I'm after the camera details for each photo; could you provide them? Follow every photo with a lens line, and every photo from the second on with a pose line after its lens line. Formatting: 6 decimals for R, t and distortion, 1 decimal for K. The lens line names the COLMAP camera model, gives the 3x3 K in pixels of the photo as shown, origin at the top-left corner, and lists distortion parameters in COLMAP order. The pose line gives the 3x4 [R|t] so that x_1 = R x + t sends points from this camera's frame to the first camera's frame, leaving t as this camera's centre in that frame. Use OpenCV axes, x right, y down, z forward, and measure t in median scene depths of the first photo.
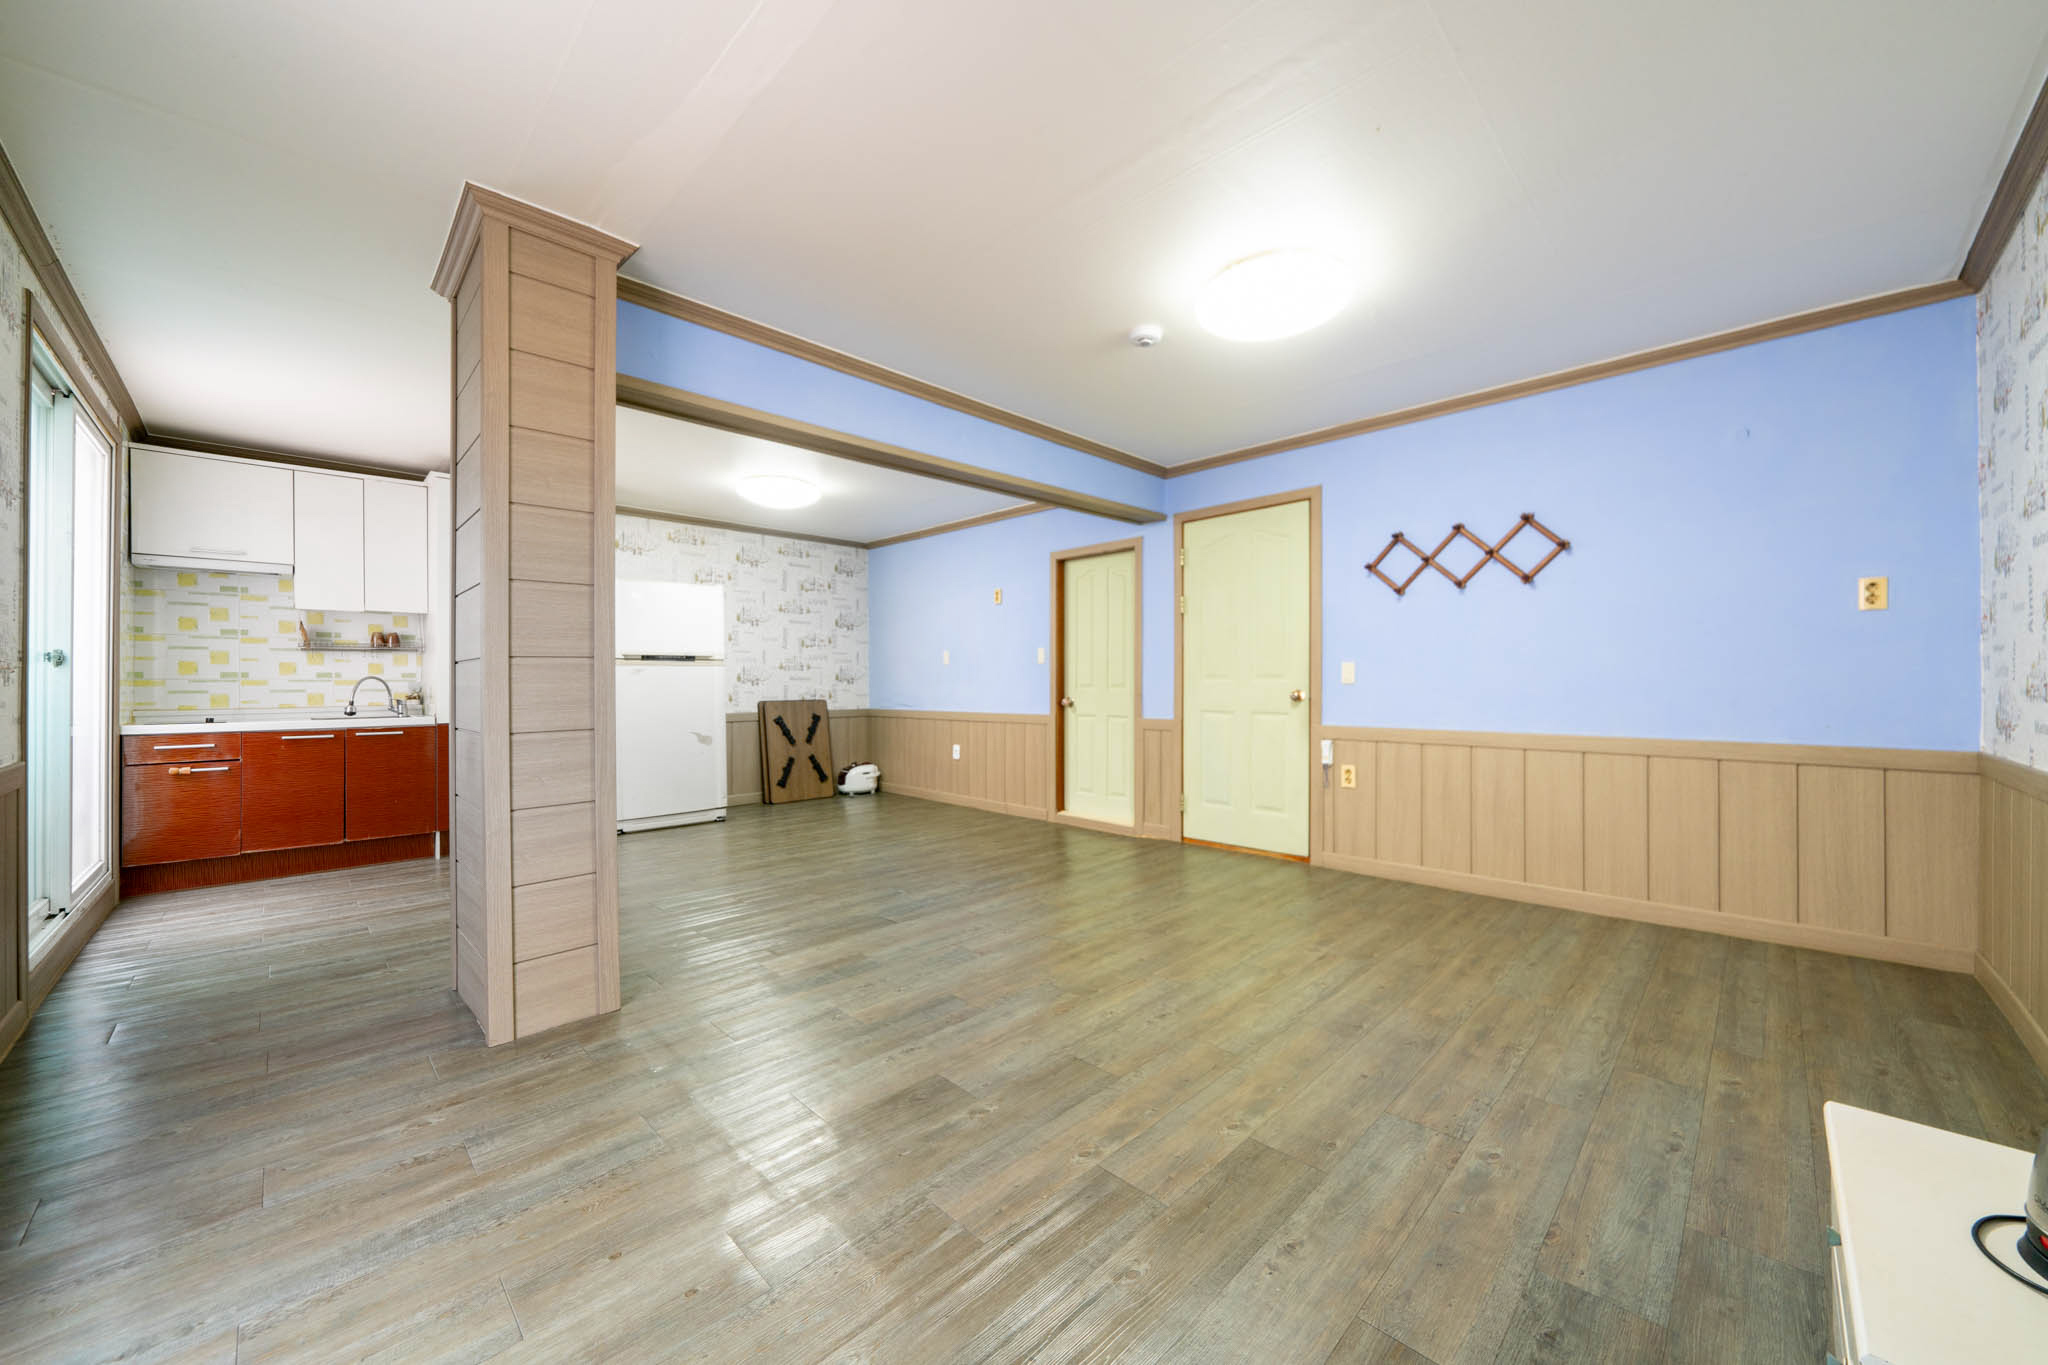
lens RADIAL K [[756.6, 0, 1045.2], [0, 756.6, 681.5], [0, 0, 1]] dist [-0.006748, 0.001497]
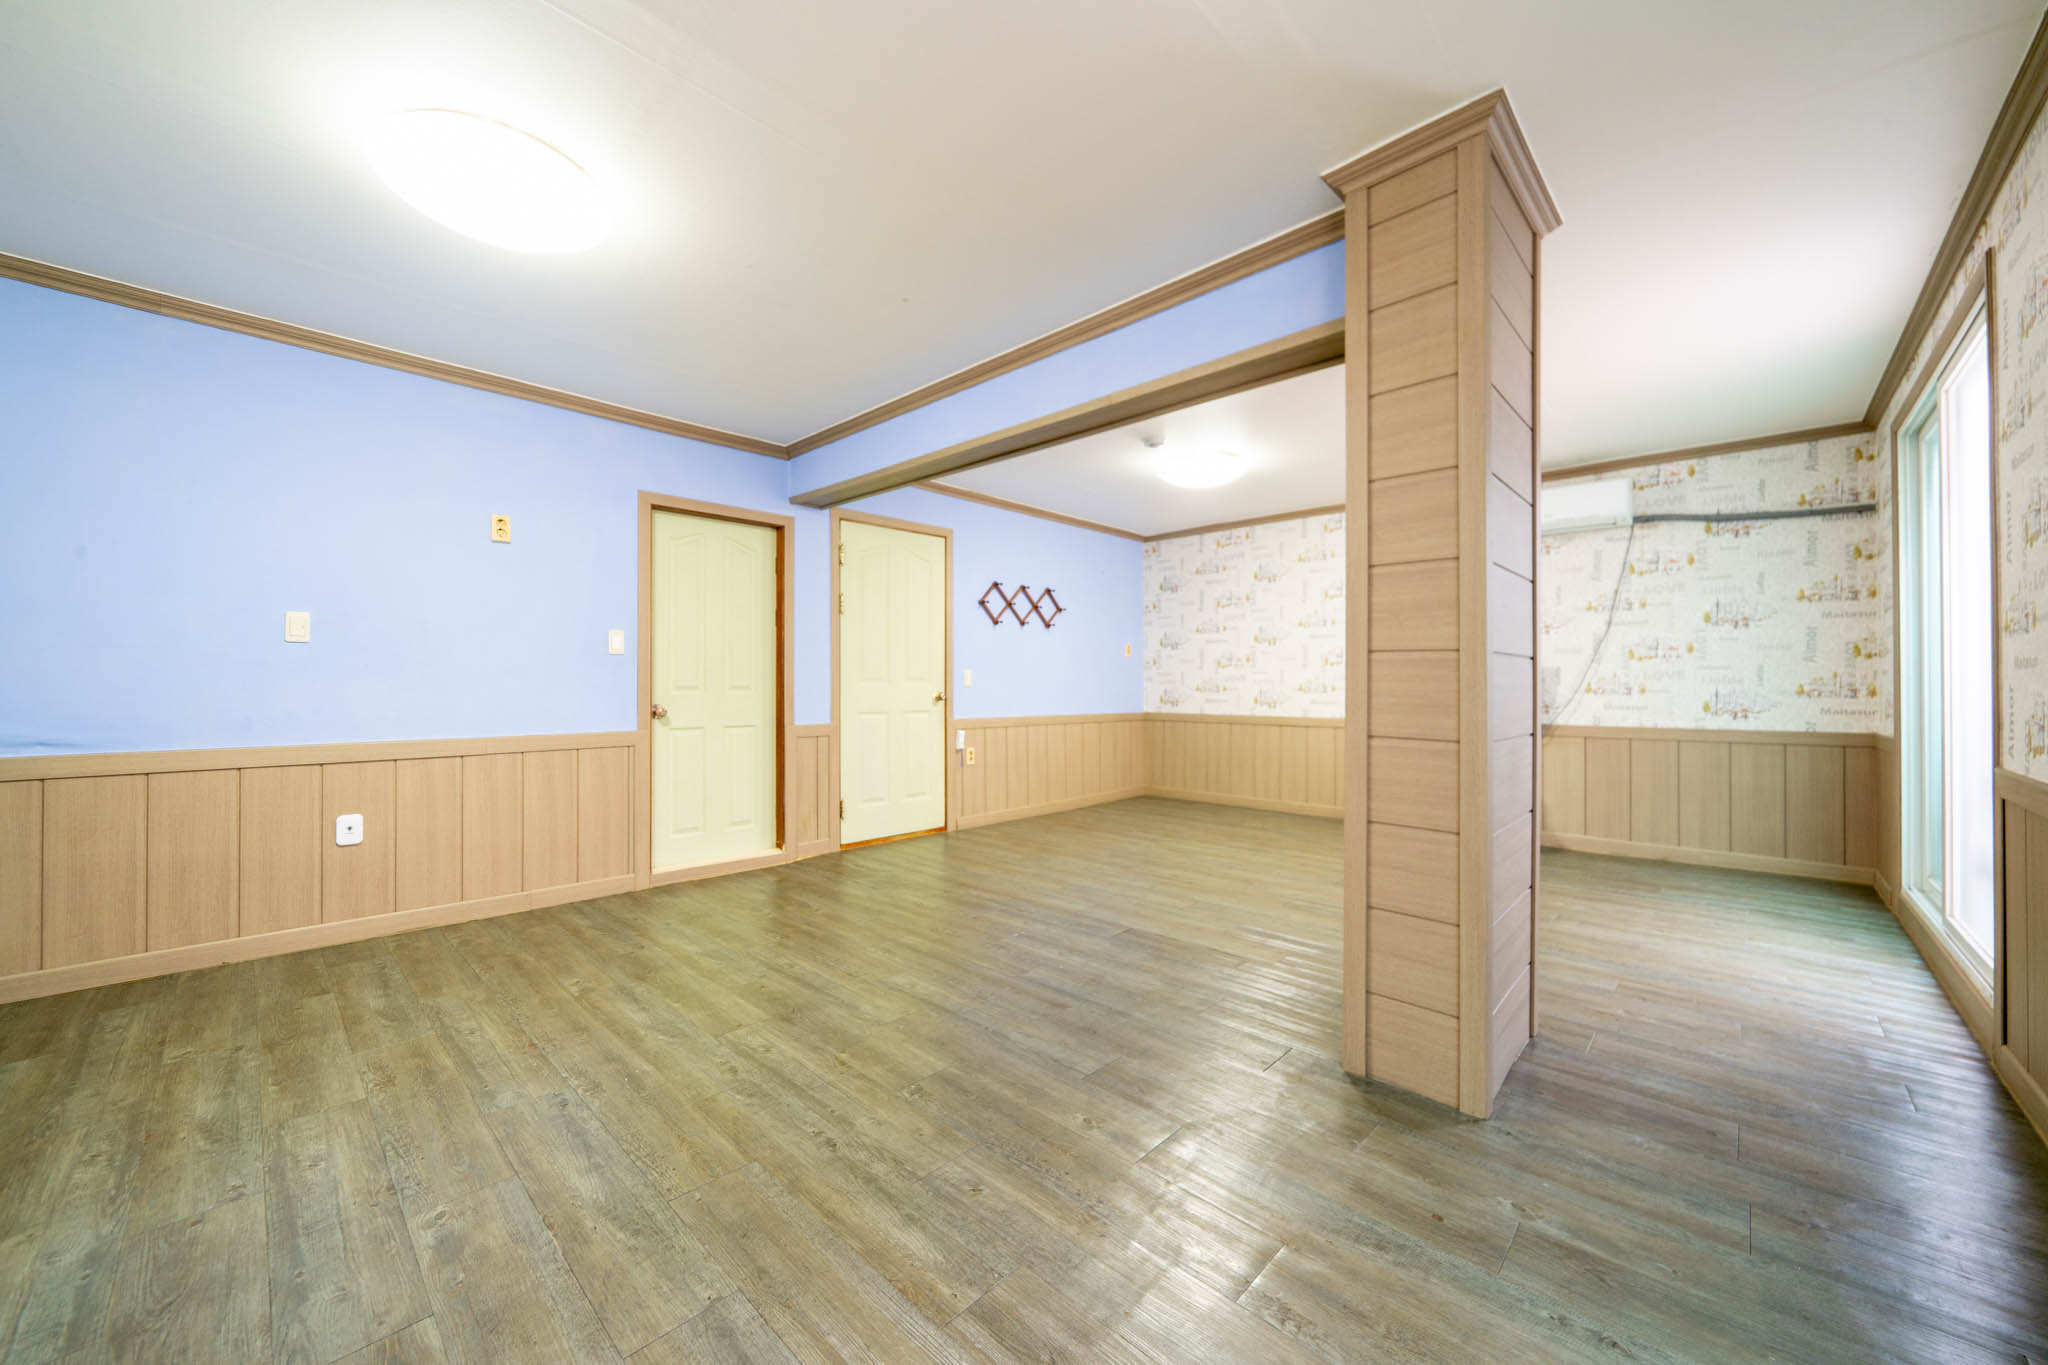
lens RADIAL K [[756.6, 0, 1045.1], [0, 756.6, 683.7], [0, 0, 1]] dist [-0.006748, 0.001497]
pose [[-0.025965, 0.005628, 0.999647, -0.933717], [-0.003535, 0.999977, -0.005721, 0.005659], [-0.999657, -0.003683, -0.025944, 0.903943]]
